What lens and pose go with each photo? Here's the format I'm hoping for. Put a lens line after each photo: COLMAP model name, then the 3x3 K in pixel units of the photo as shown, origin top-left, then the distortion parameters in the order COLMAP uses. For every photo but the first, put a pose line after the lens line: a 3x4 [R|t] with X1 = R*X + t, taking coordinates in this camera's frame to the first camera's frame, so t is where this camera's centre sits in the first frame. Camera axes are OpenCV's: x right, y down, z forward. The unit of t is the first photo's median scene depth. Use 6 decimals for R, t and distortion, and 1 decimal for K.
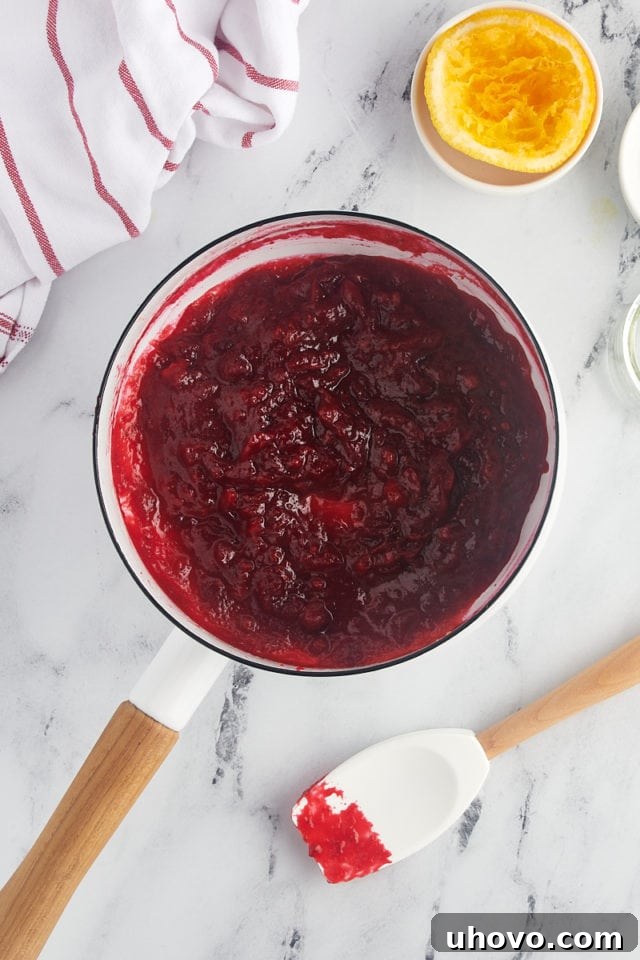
lens RADIAL K [[6180.3, 0, 319.7], [0, 6180.3, 482.0], [0, 0, 1]] dist [-0.633900, 0.000000]
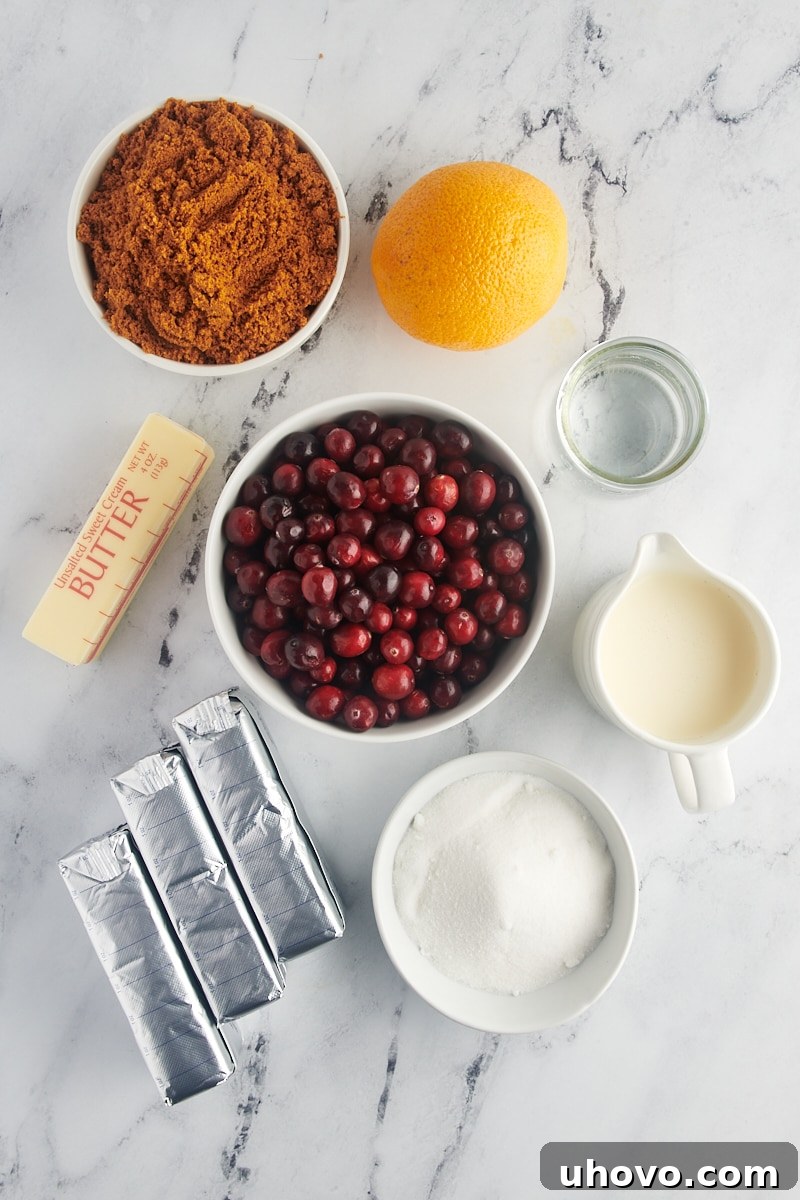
lens RADIAL K [[7725.4, 0, 400.0], [0, 7725.4, 598.7], [0, 0, 1]] dist [-0.633900, 0.000000]
pose [[0.999816, -0.000577, 0.019198, -0.005391], [0.000570, 1.000000, 0.000370, 0.000040], [-0.019199, -0.000359, 0.999816, -0.279342]]
